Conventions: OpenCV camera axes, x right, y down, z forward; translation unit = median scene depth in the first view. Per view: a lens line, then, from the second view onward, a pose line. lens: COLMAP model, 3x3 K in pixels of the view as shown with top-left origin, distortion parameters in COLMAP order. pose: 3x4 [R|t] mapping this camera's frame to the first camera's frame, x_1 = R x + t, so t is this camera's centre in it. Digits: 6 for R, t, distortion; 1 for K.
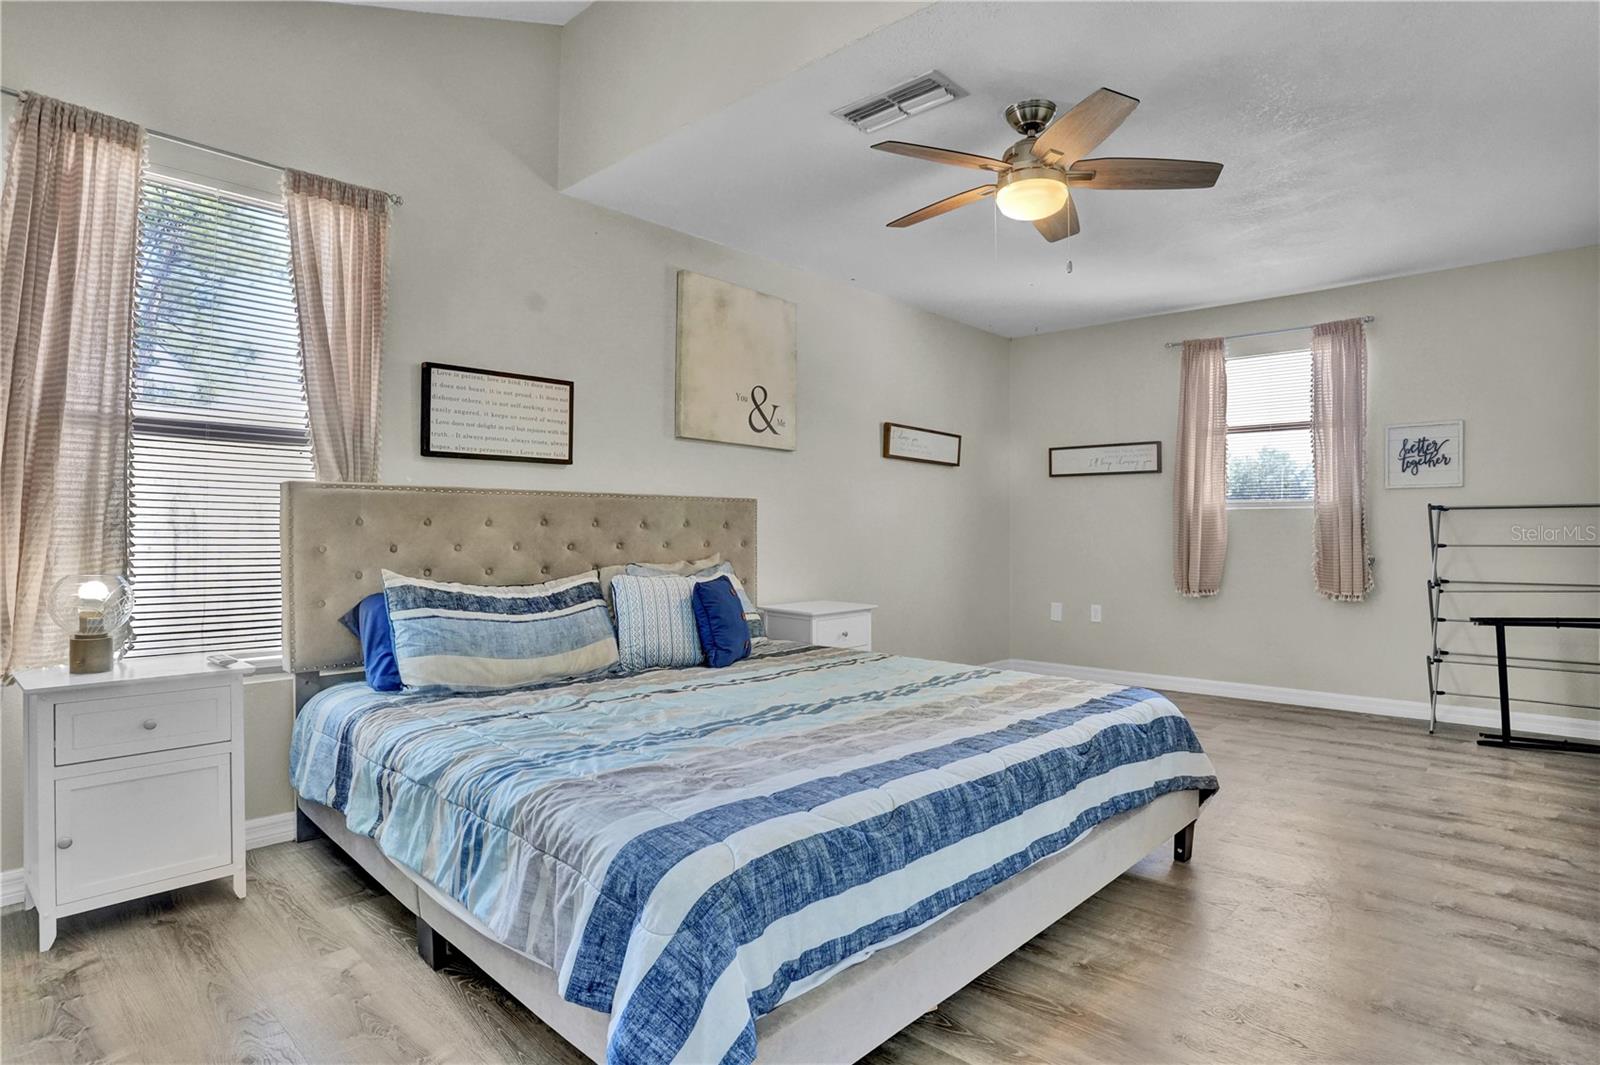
lens RADIAL K [[838.6, 0, 800.0], [0, 838.6, 532.5], [0, 0, 1]] dist [-0.073649, 0.030323]
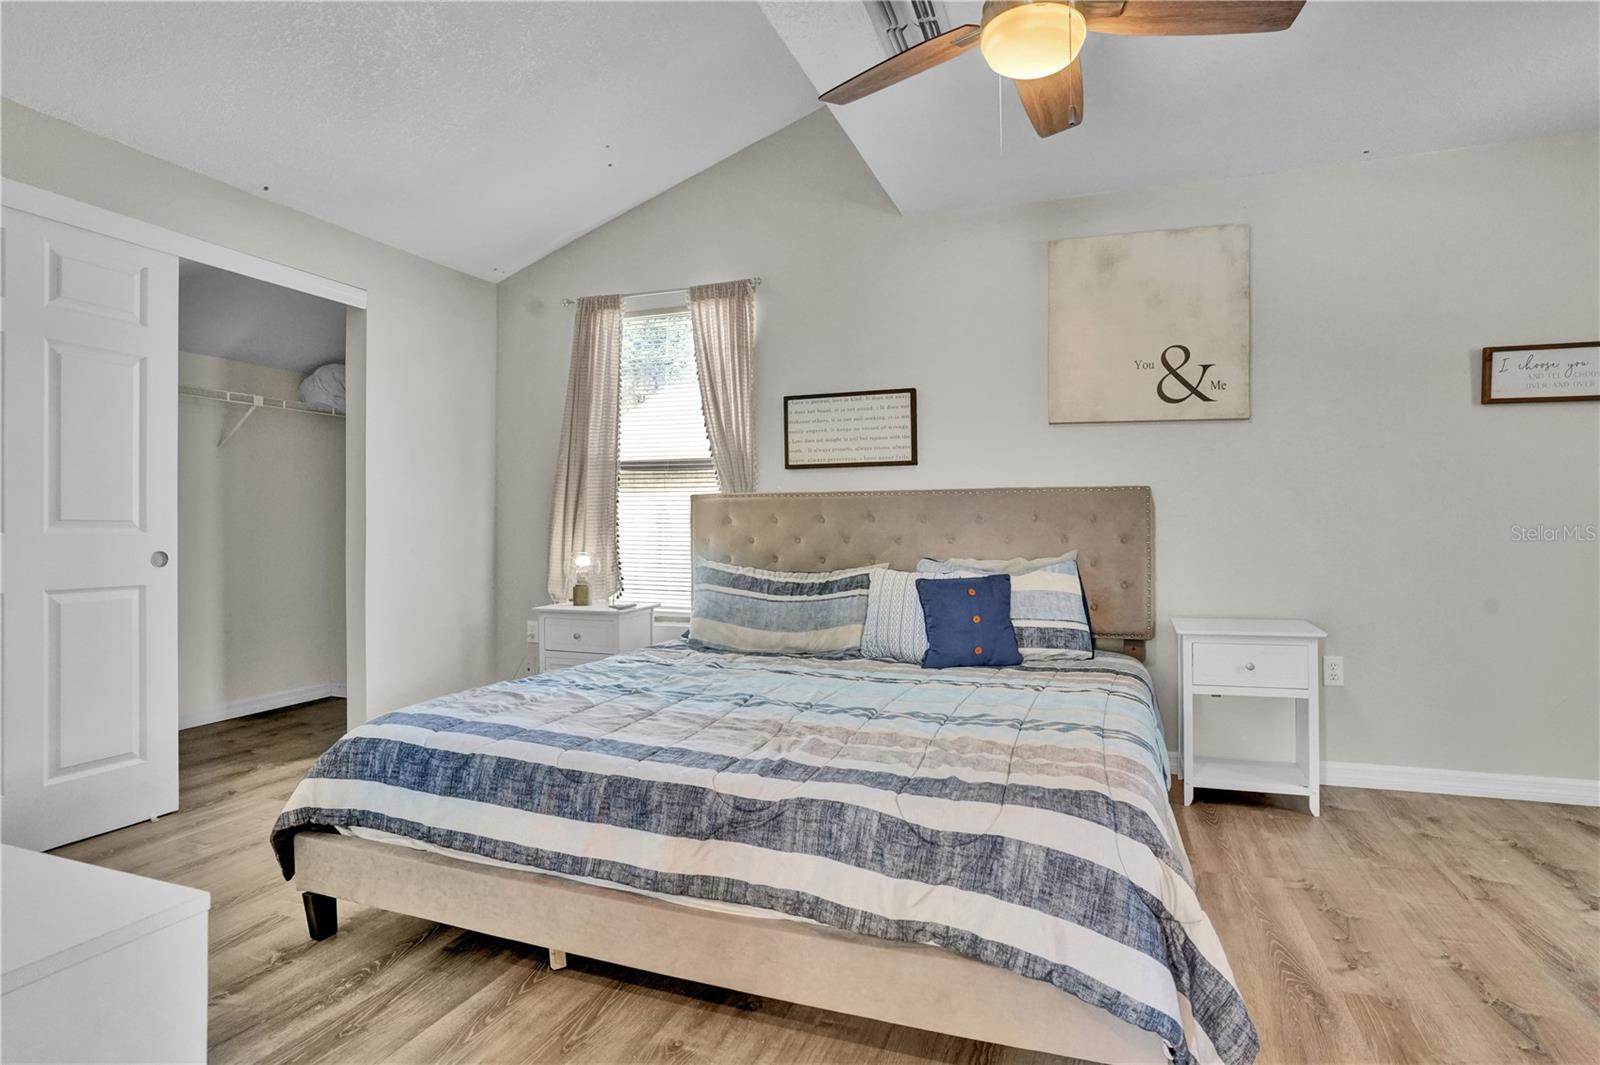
lens RADIAL K [[820.4, 0, 800.0], [0, 820.4, 532.5], [0, 0, 1]] dist [-0.093446, 0.073922]
pose [[0.399990, 0.004313, -0.916509, 0.765529], [0.003824, 0.999972, 0.006374, -0.001853], [0.916511, -0.006055, 0.399963, 0.529328]]
